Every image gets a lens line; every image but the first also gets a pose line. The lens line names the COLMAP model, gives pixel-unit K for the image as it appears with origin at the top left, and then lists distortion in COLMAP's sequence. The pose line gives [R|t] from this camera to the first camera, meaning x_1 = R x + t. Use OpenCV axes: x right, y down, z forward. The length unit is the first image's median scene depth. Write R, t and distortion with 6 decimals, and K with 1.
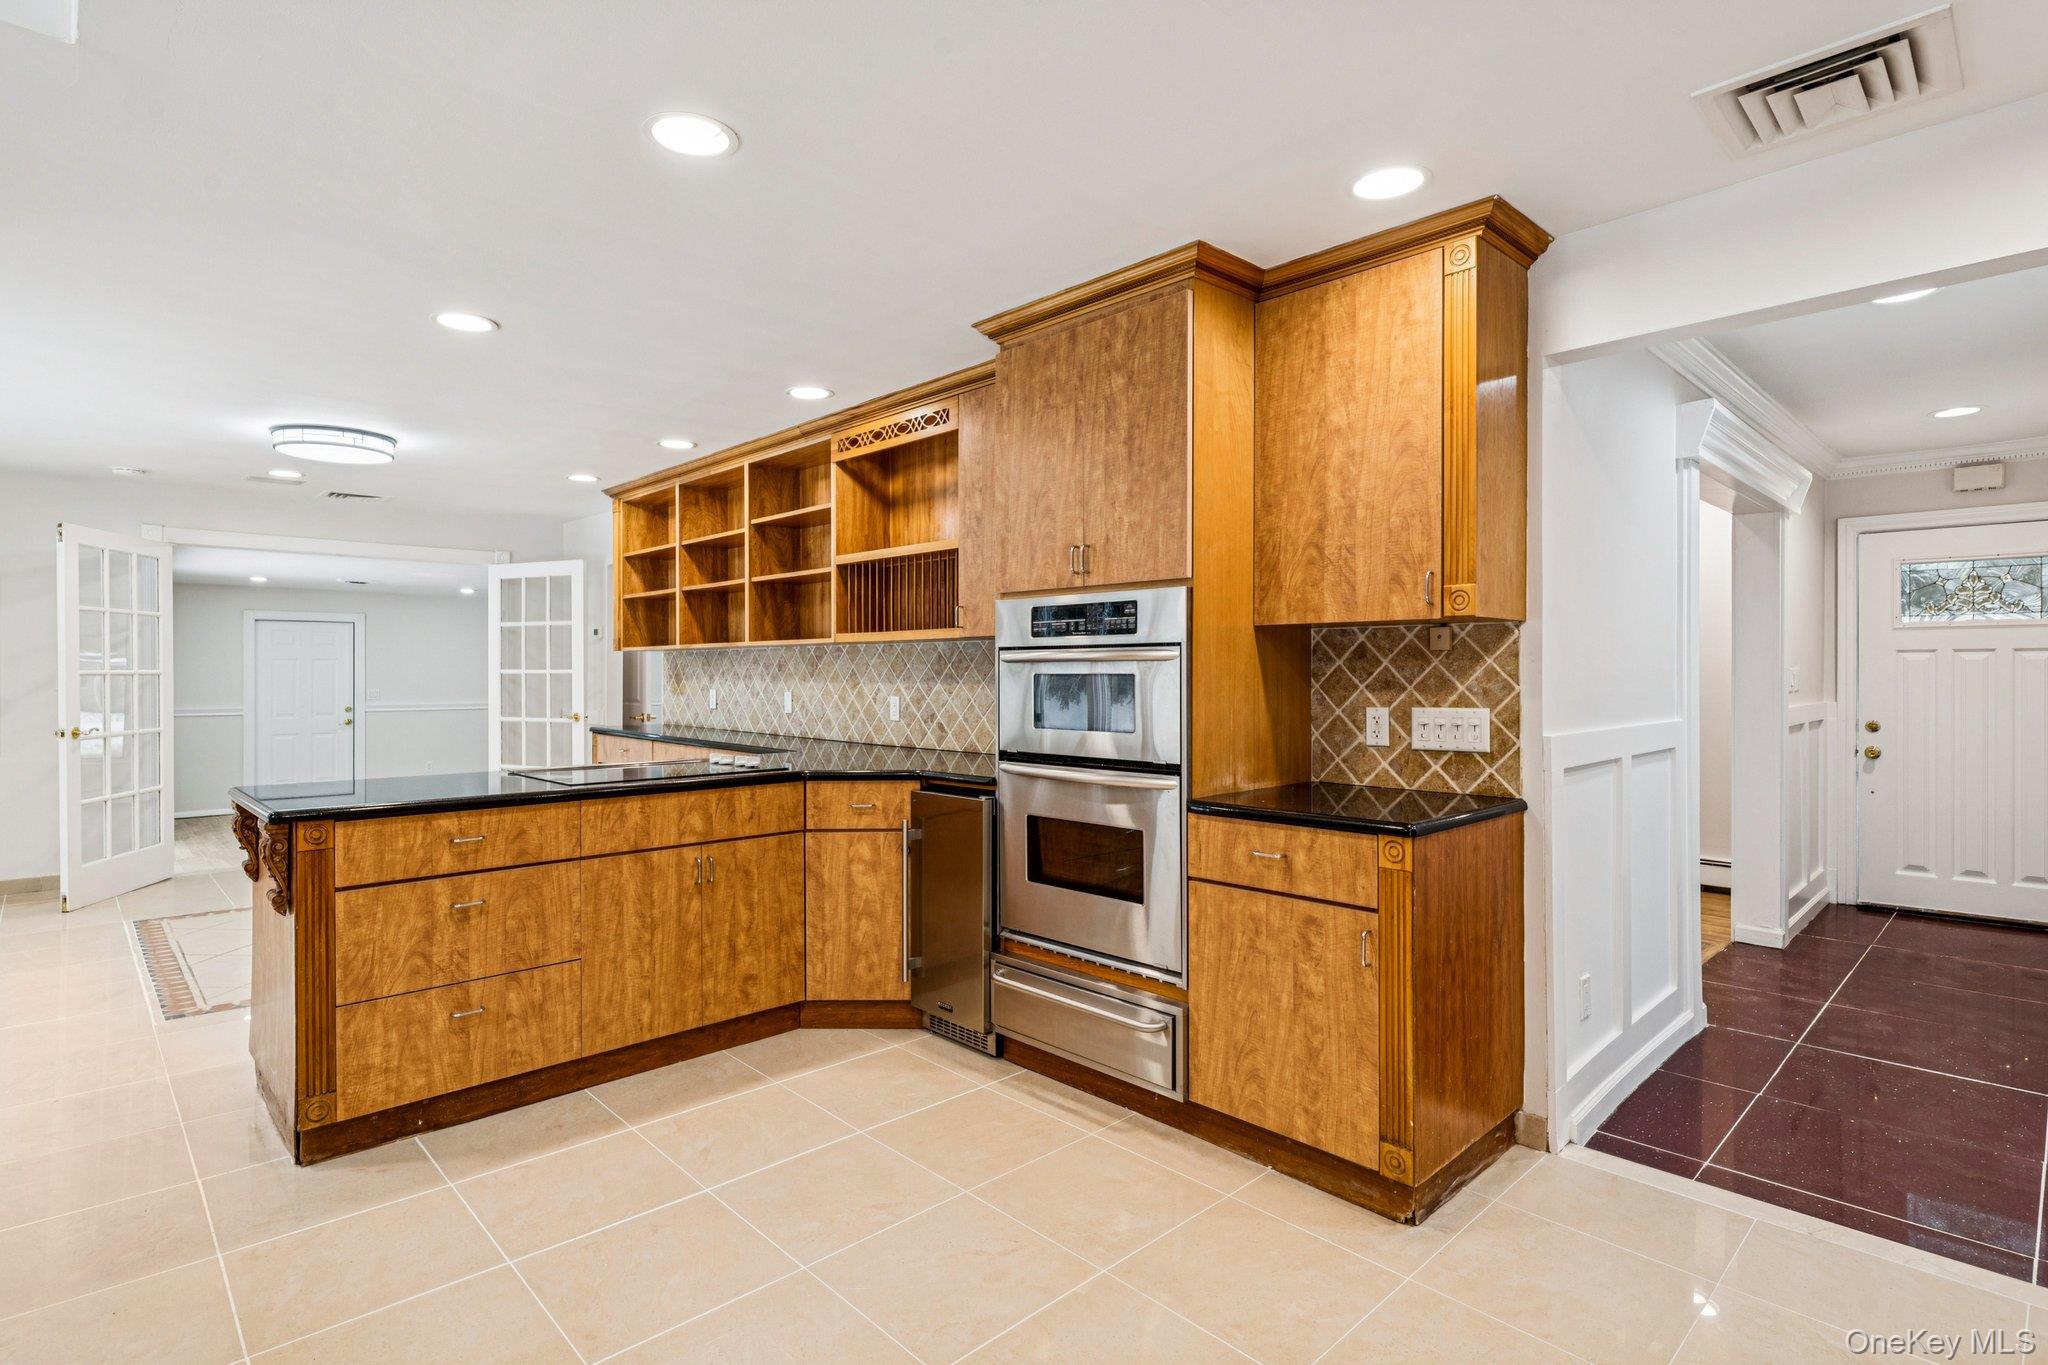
lens RADIAL K [[997.7, 0, 1019.3], [0, 997.7, 672.5], [0, 0, 1]] dist [0.000925, -0.000613]
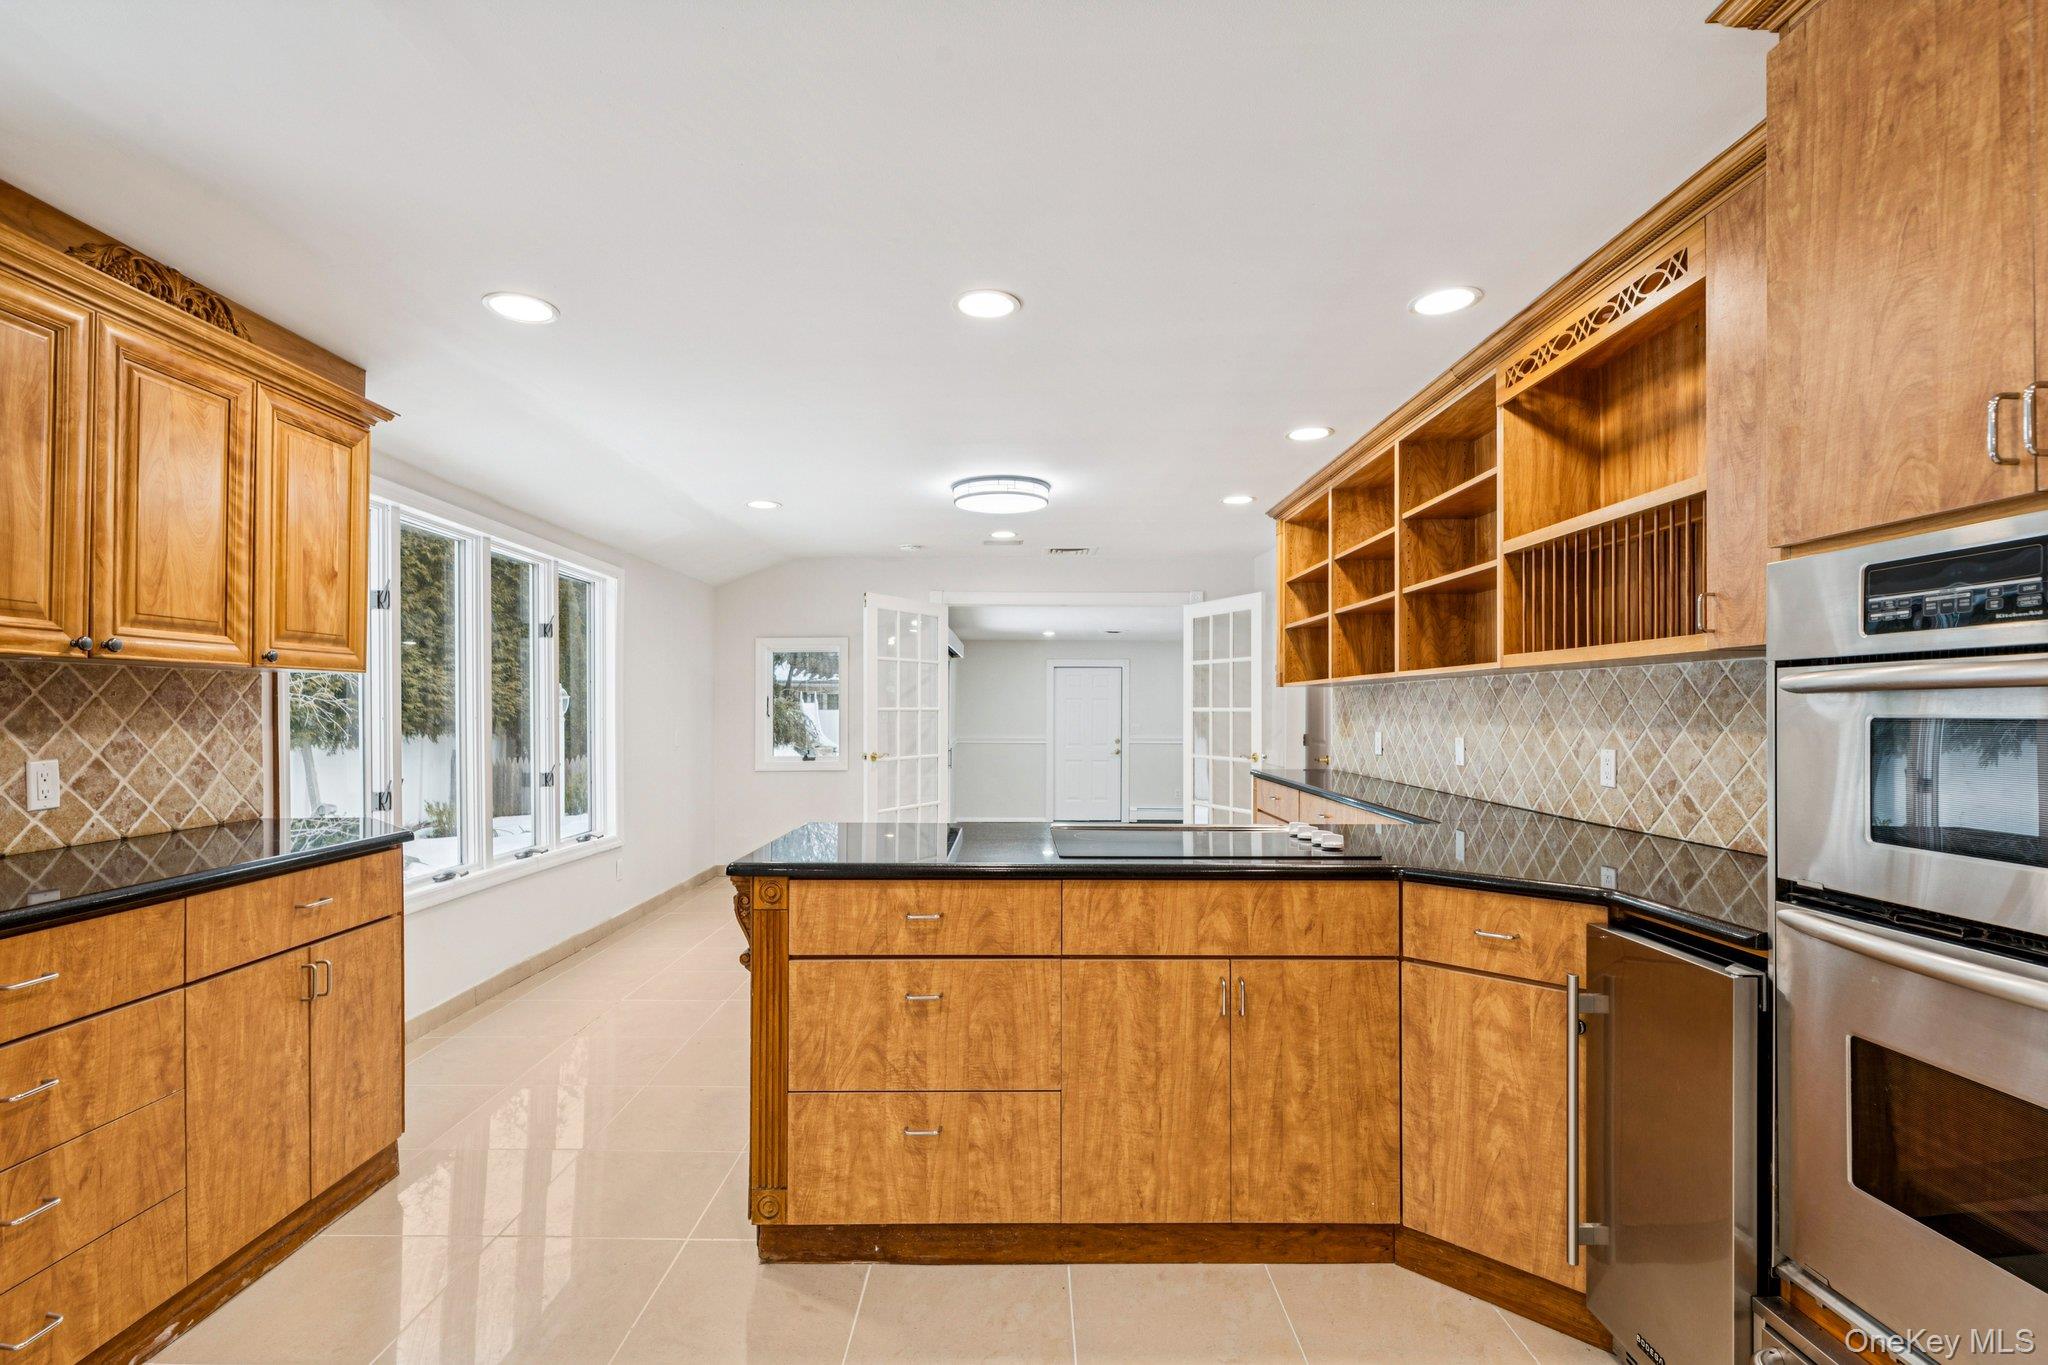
lens RADIAL K [[942.1, 0, 1024.0], [0, 942.1, 703.0], [0, 0, 1]] dist [0.004449, -0.004075]
pose [[0.729917, -0.001918, -0.683533, 0.023164], [-0.003632, 0.999971, -0.006683, -0.000670], [0.683526, 0.007360, 0.729889, 0.391745]]
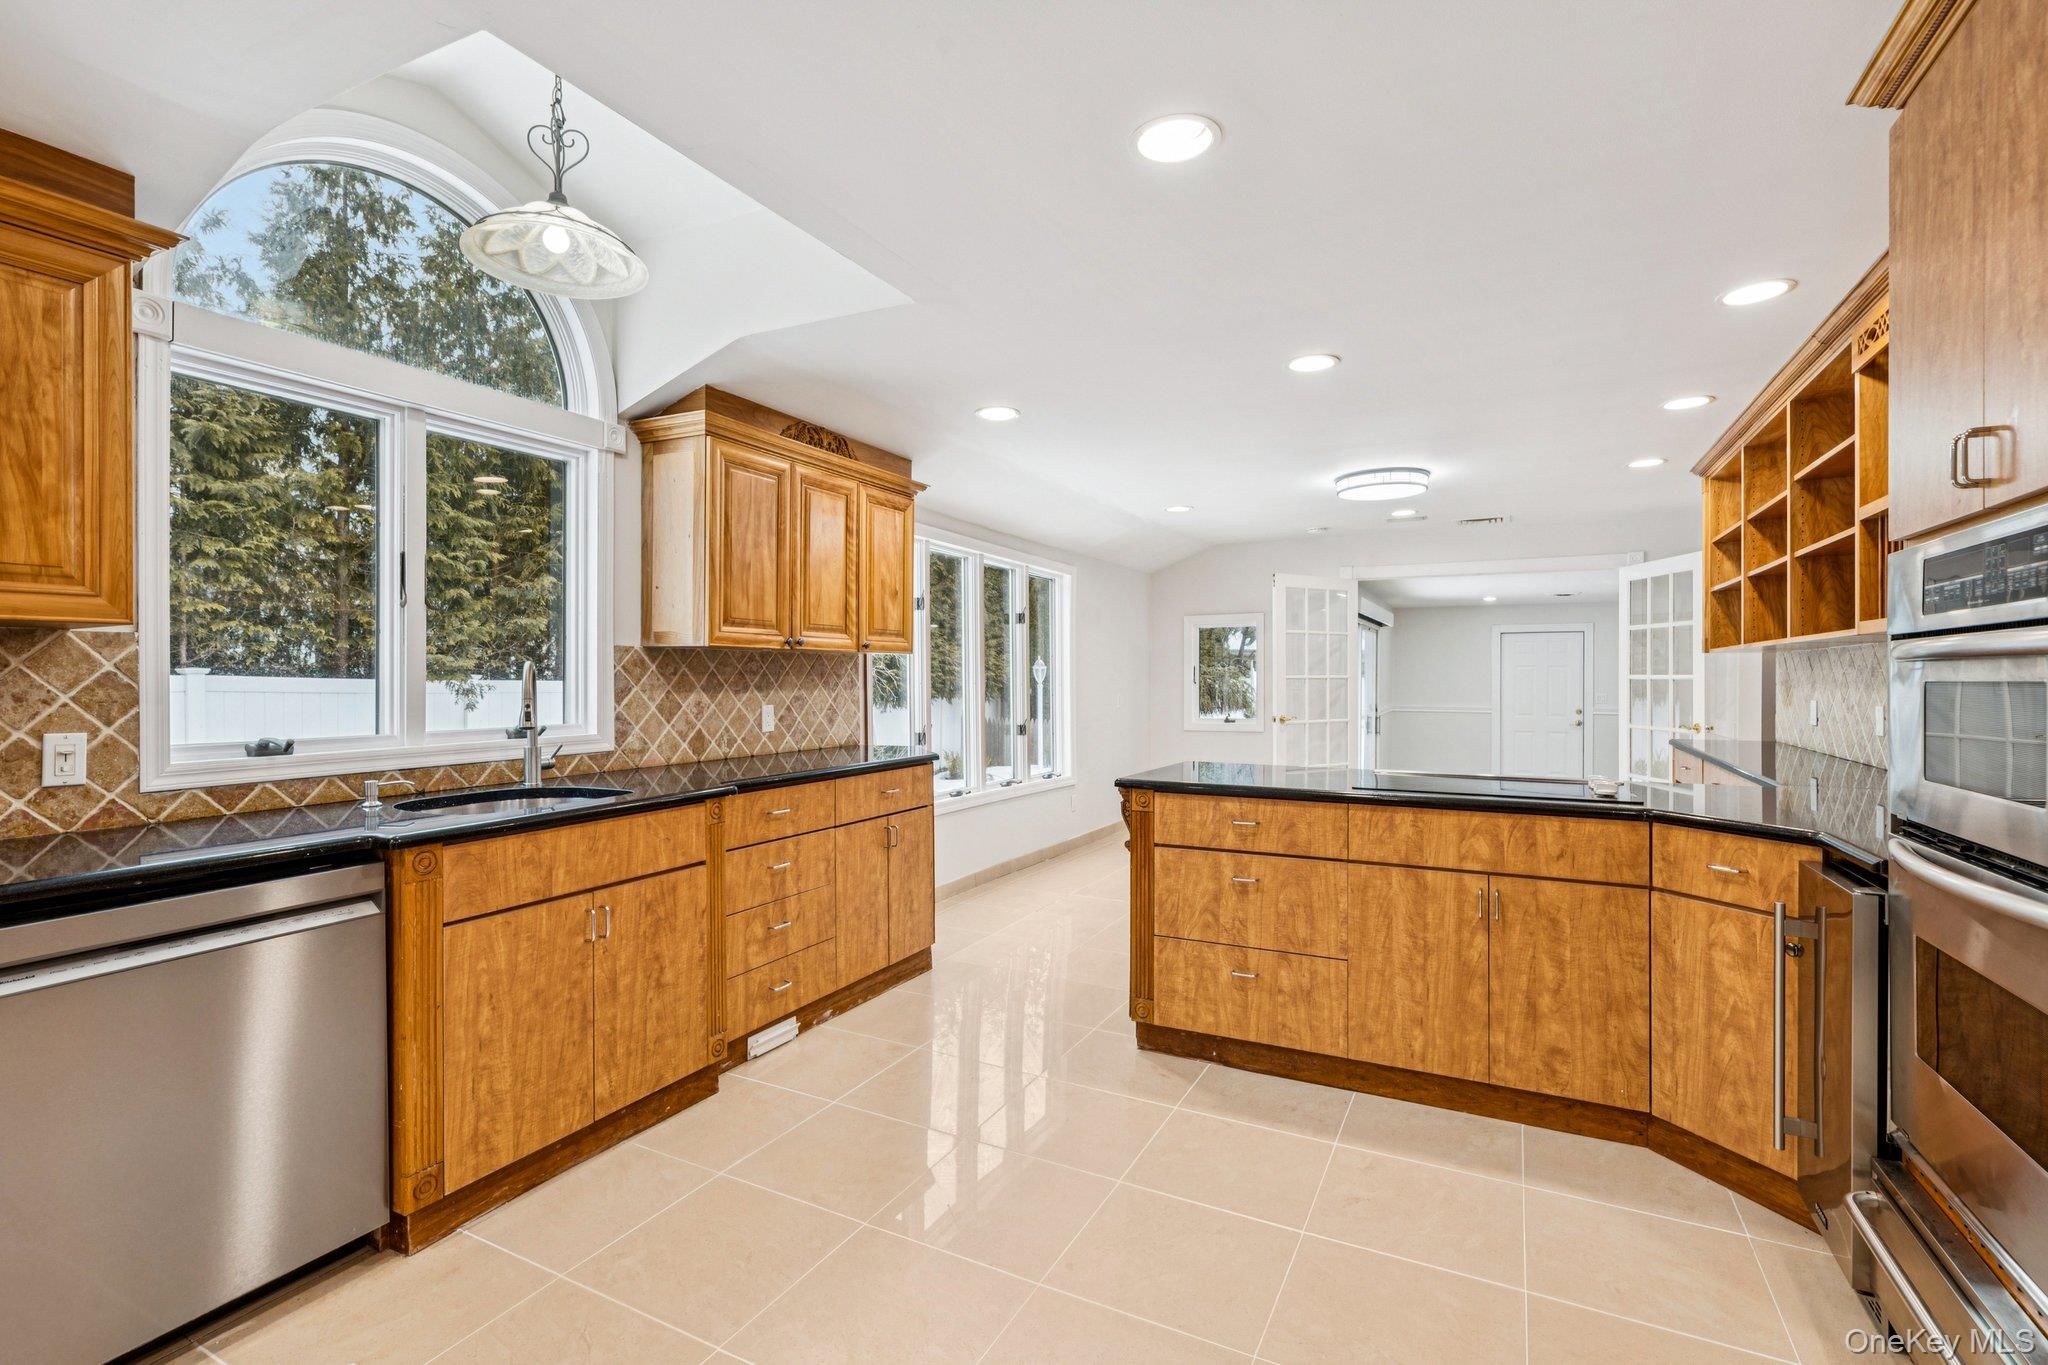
lens RADIAL K [[933.5, 0, 1022.7], [0, 933.5, 671.3], [0, 0, 1]] dist [-0.001213, -0.000720]
pose [[0.331027, -0.004227, -0.943612, 0.294460], [-0.002311, 0.999983, -0.005290, -0.000129], [0.943618, 0.003931, 0.331012, 0.319586]]
